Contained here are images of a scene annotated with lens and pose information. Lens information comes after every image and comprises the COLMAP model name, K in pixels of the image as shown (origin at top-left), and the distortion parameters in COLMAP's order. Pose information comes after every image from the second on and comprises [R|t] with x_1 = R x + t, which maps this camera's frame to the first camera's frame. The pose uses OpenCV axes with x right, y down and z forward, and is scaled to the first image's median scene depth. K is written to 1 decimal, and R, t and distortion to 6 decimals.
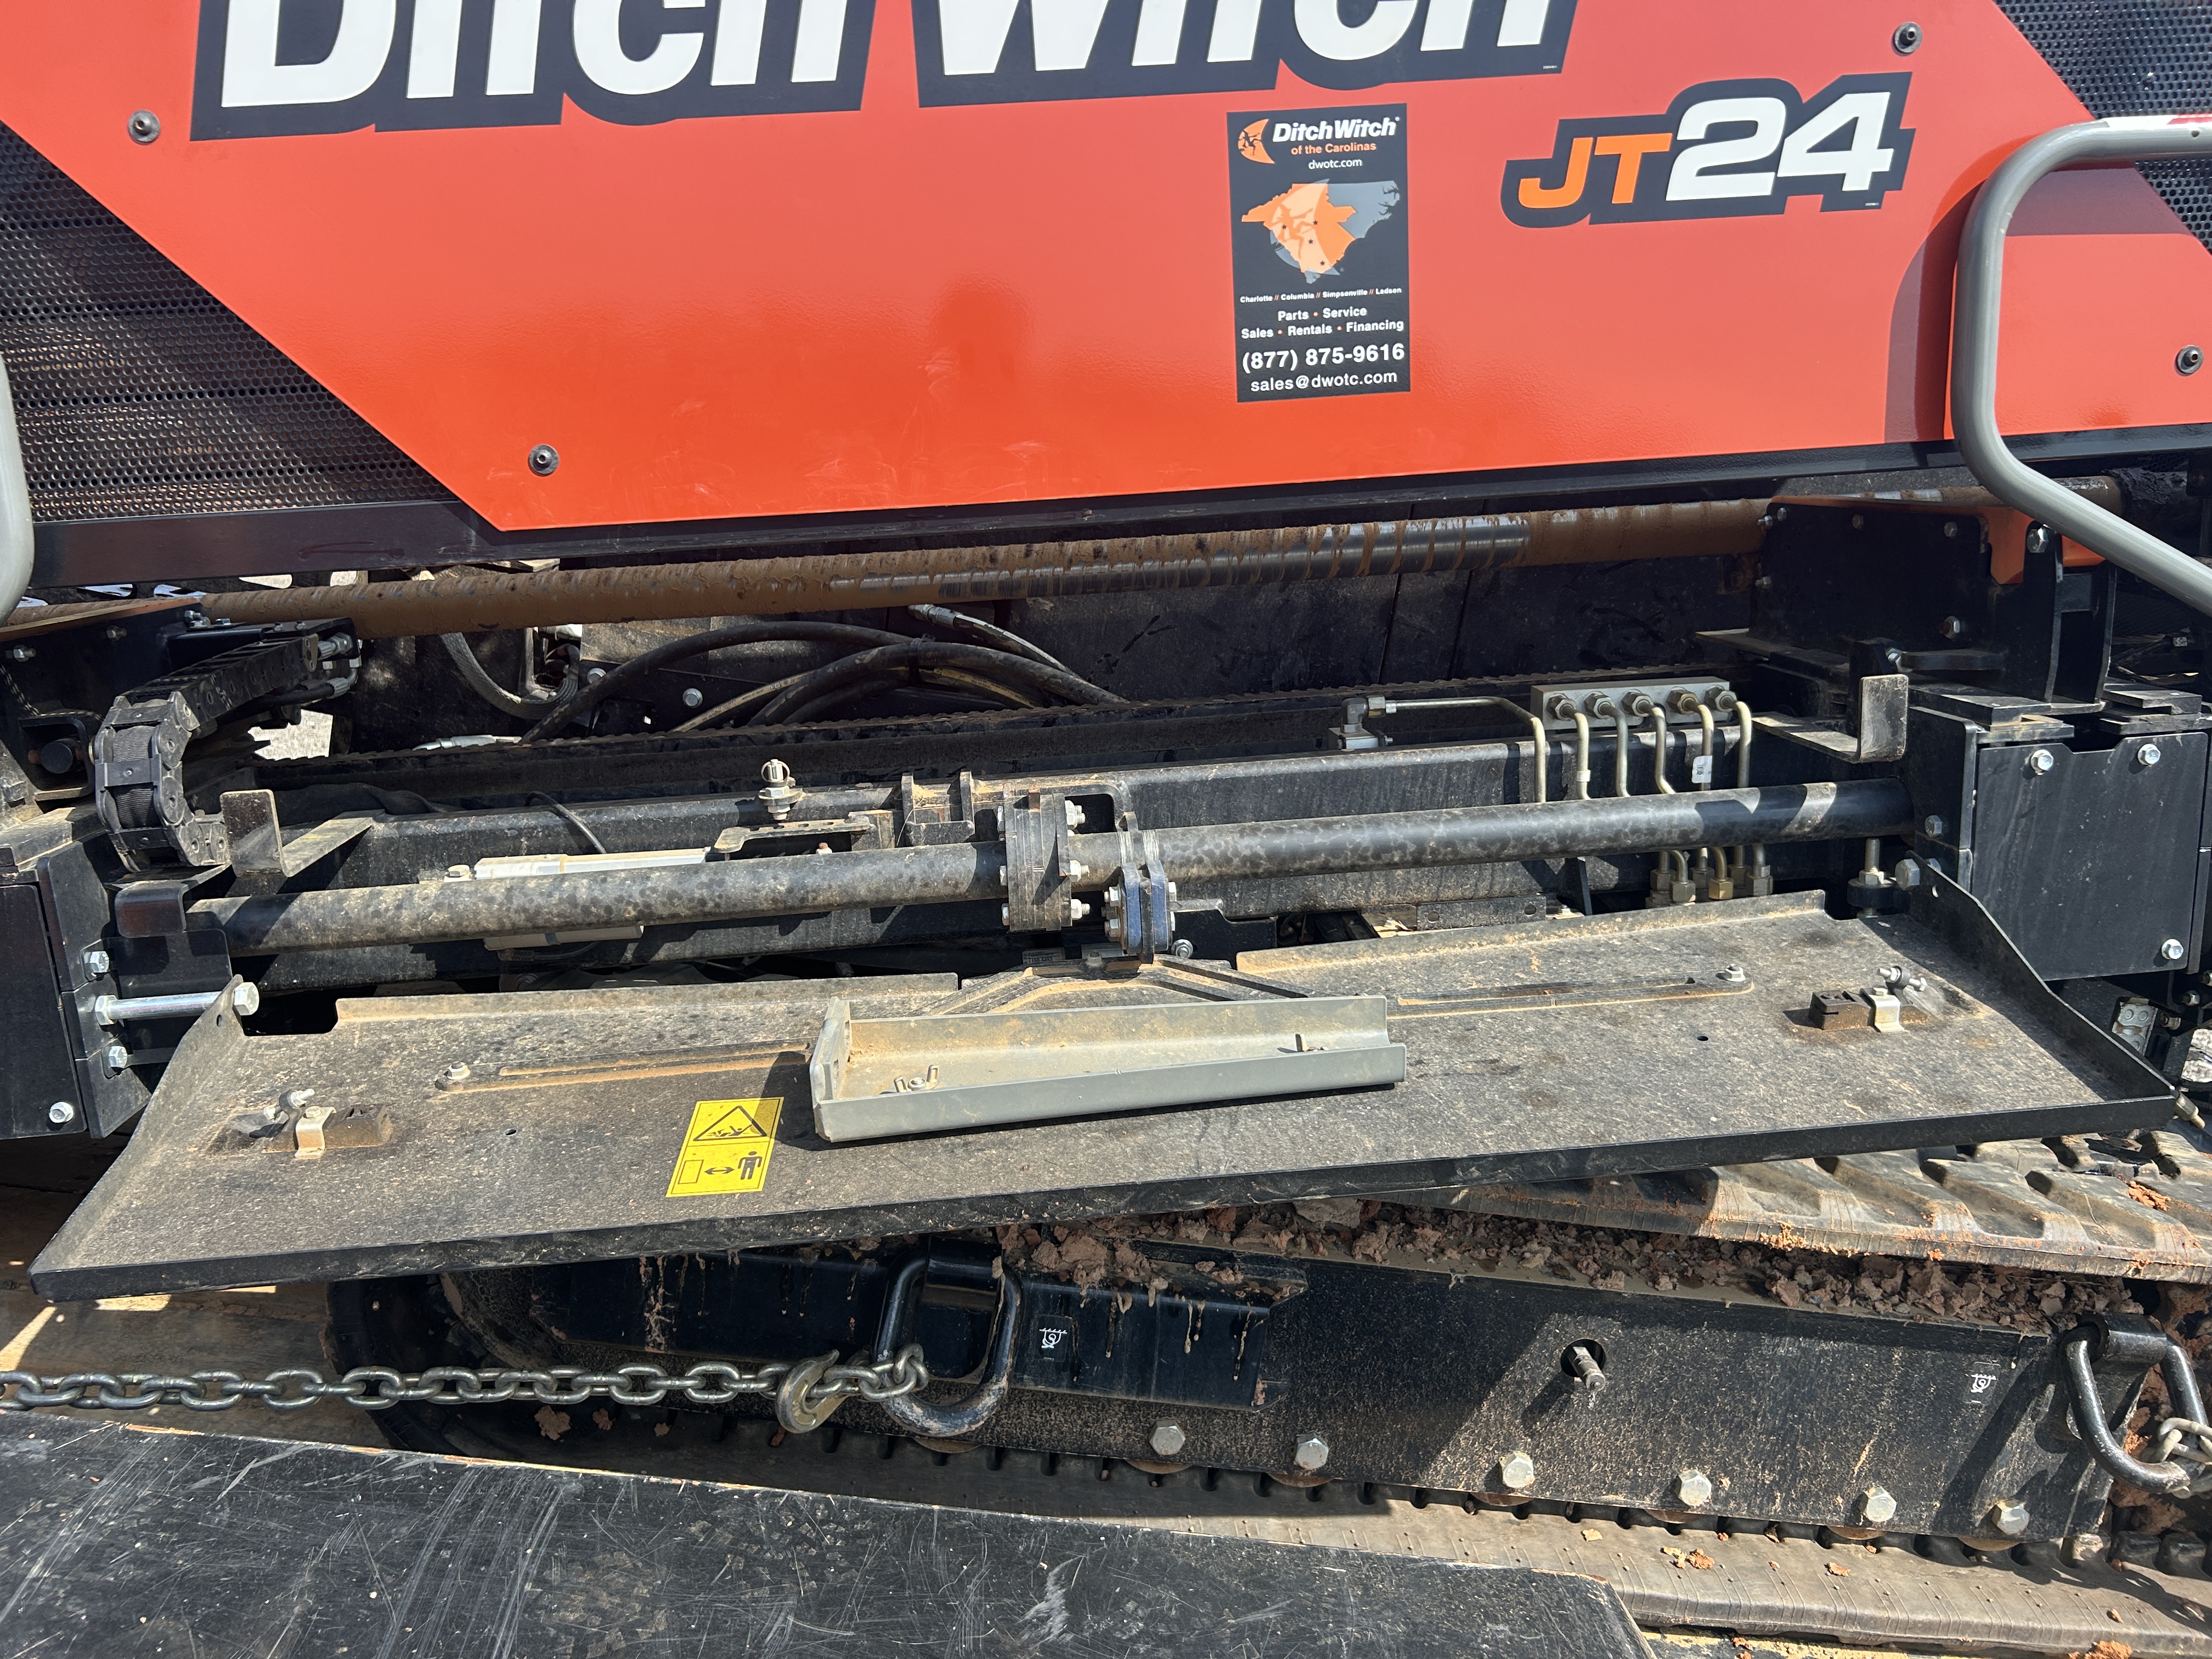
lens RADIAL K [[1679.1, 0, 1106.0], [0, 1679.1, 829.5], [0, 0, 1]] dist [0.064864, -0.090648]
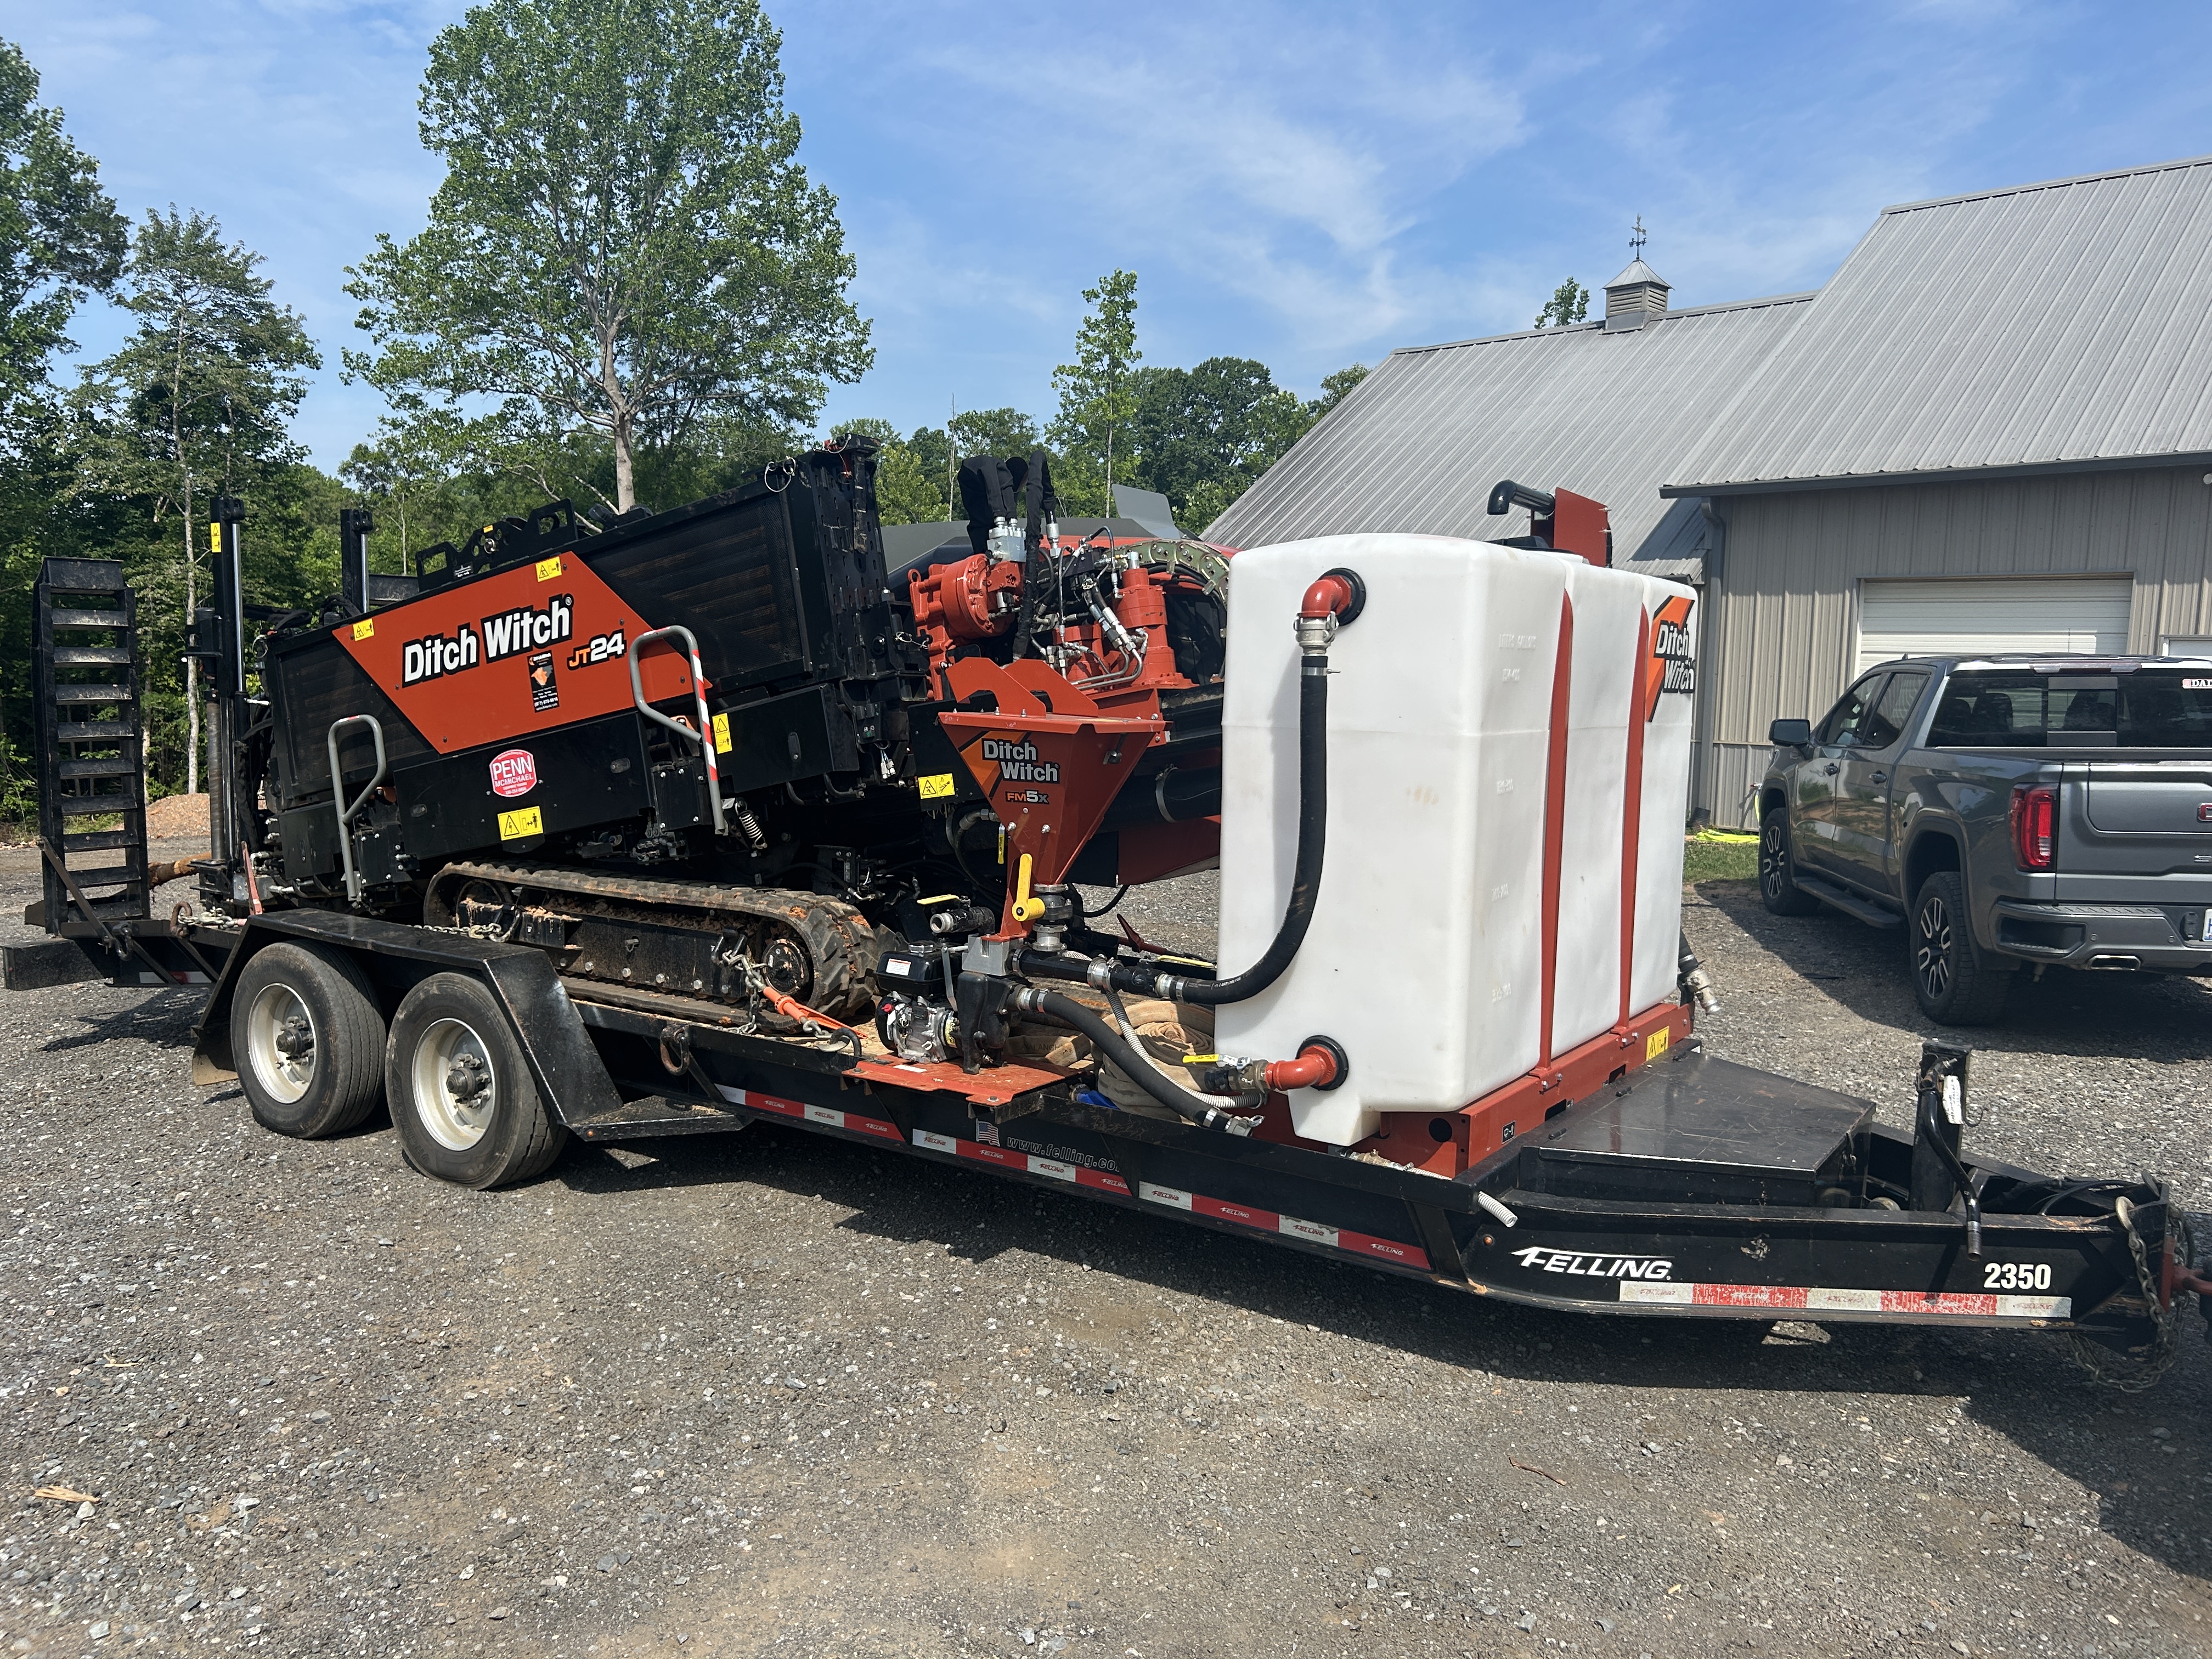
lens RADIAL K [[1667.7, 0, 1106.0], [0, 1667.7, 829.5], [0, 0, 1]] dist [0.011437, -0.003811]
pose [[0.802325, -0.066691, -0.593149, 4.183240], [-0.033914, 0.987040, -0.156852, 0.760530], [0.595923, 0.145962, 0.789665, -1.719414]]
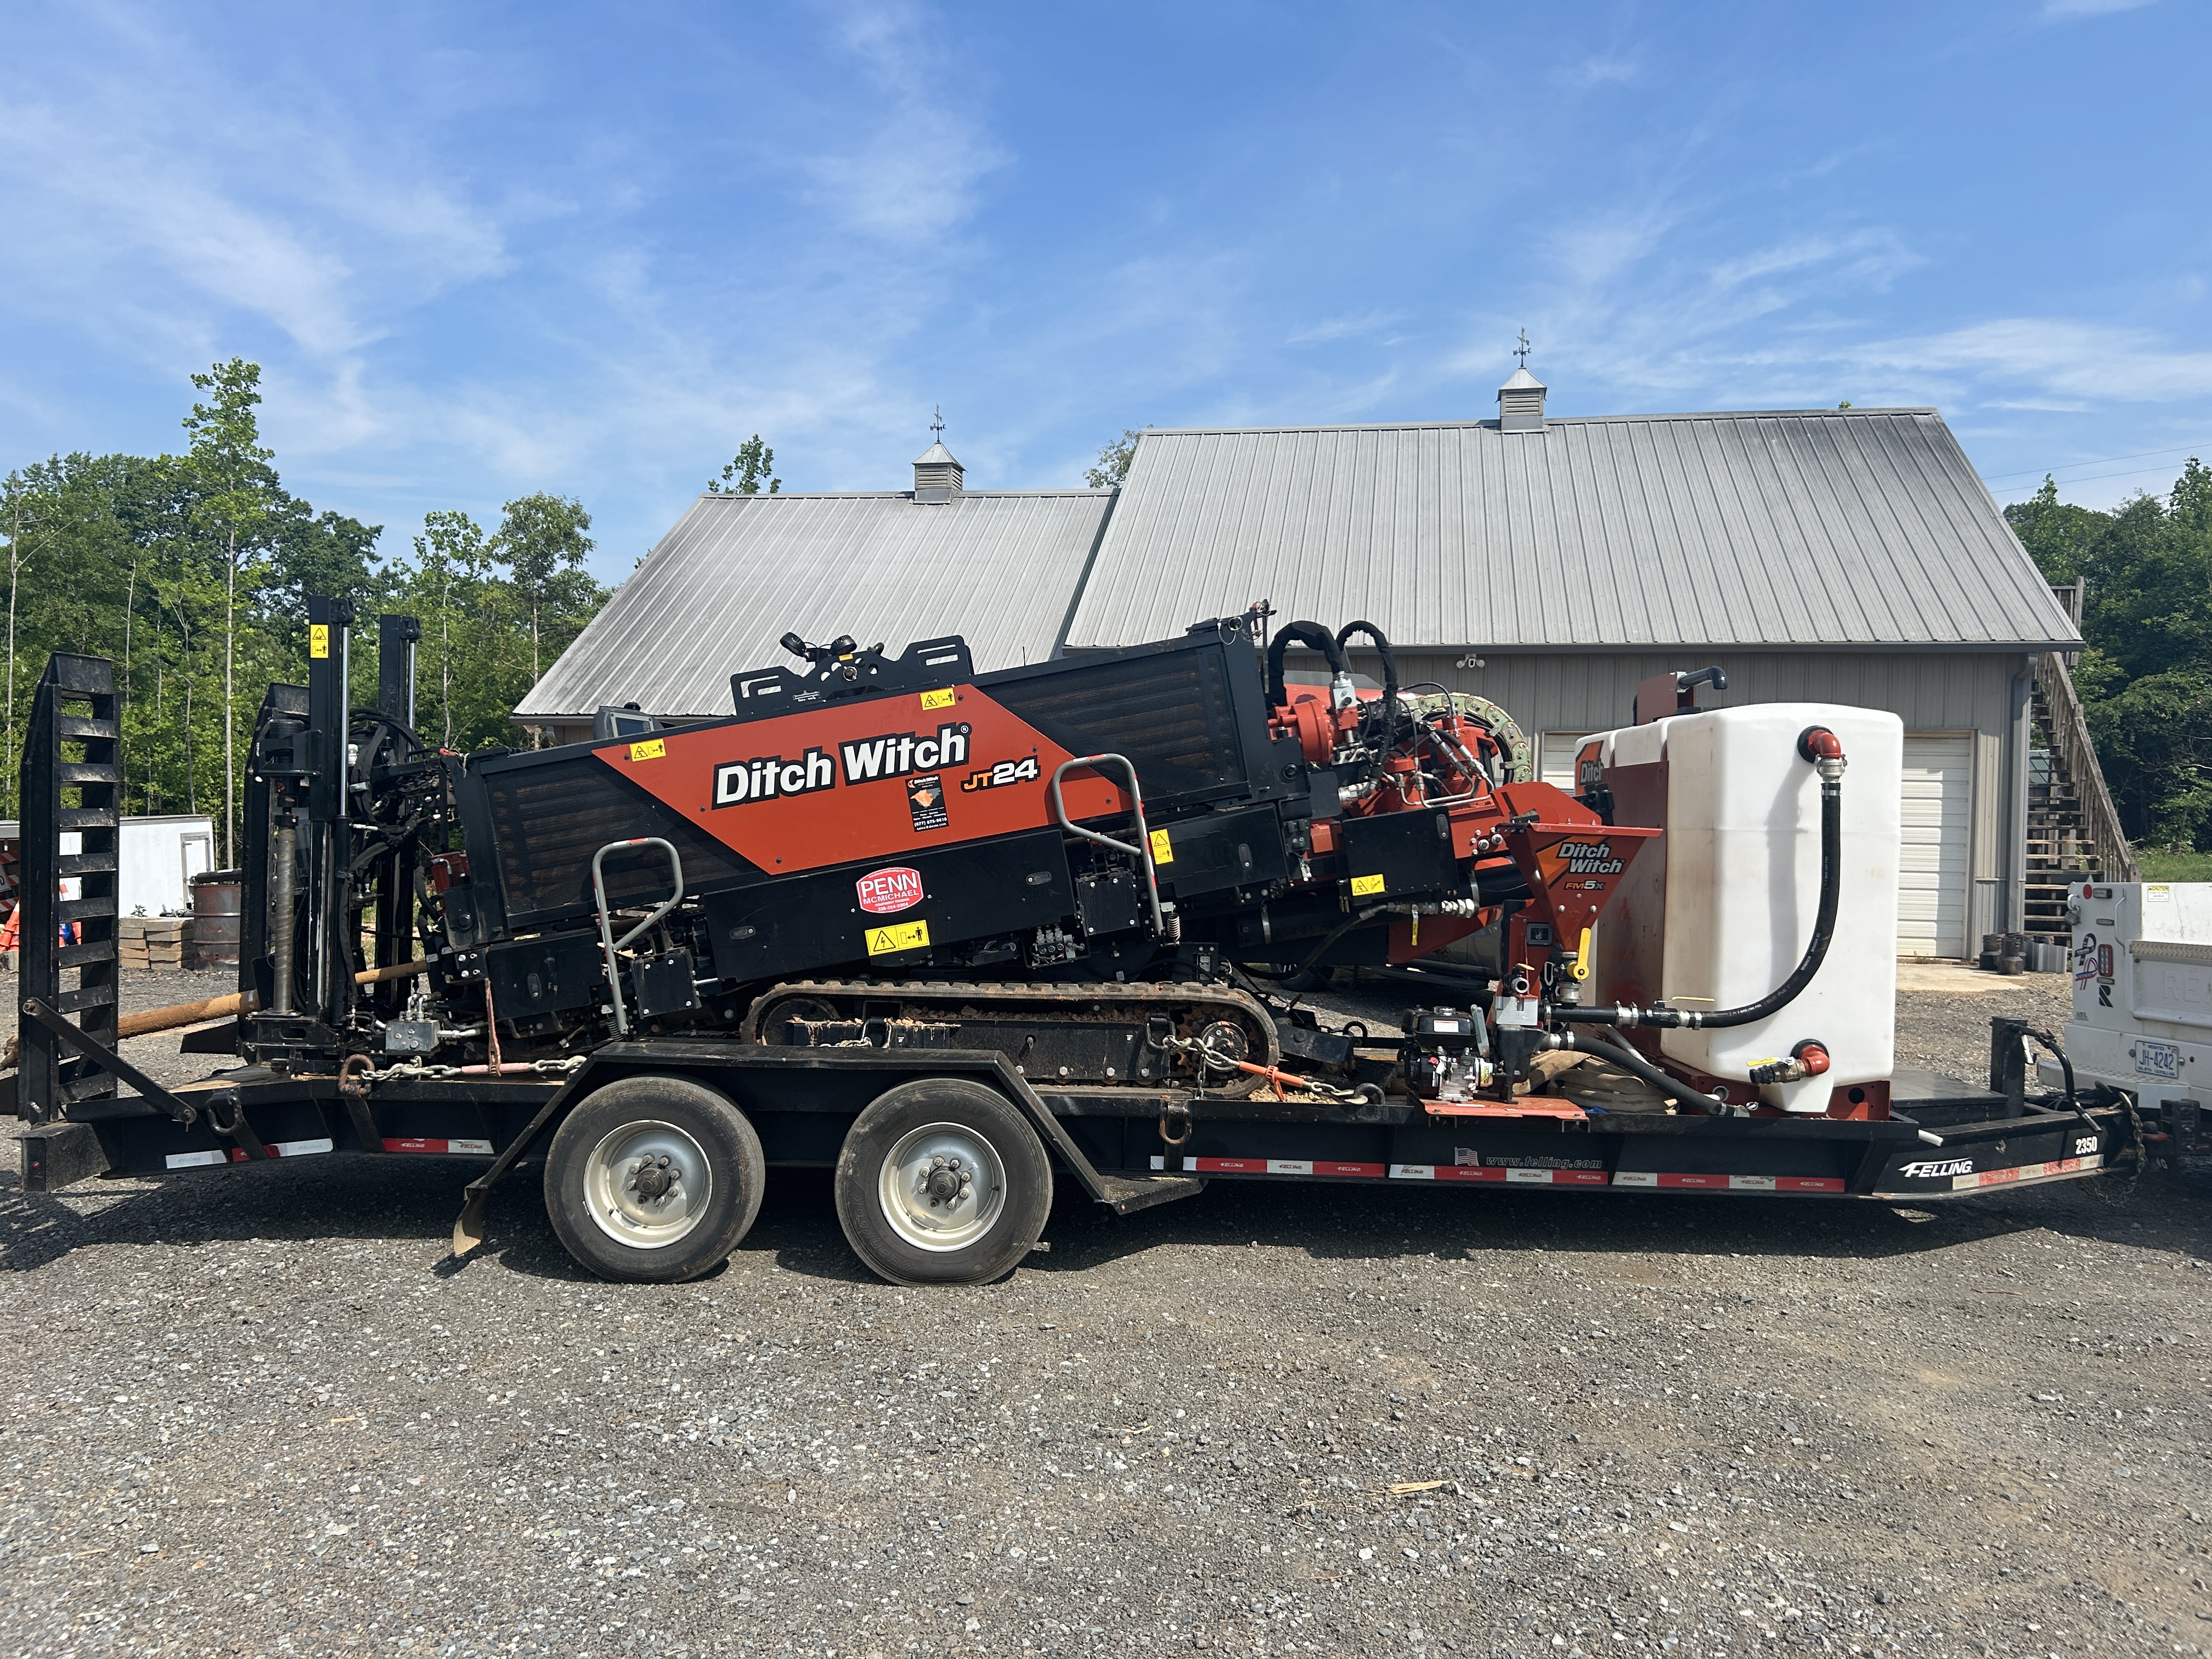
lens RADIAL K [[1655.7, 0, 1106.0], [0, 1655.7, 829.5], [0, 0, 1]] dist [0.078535, -0.093683]
pose [[0.991640, -0.120533, -0.046060, 0.883163], [0.108223, 0.971301, -0.211808, 0.854290], [0.070268, 0.205053, 0.976225, -3.821629]]
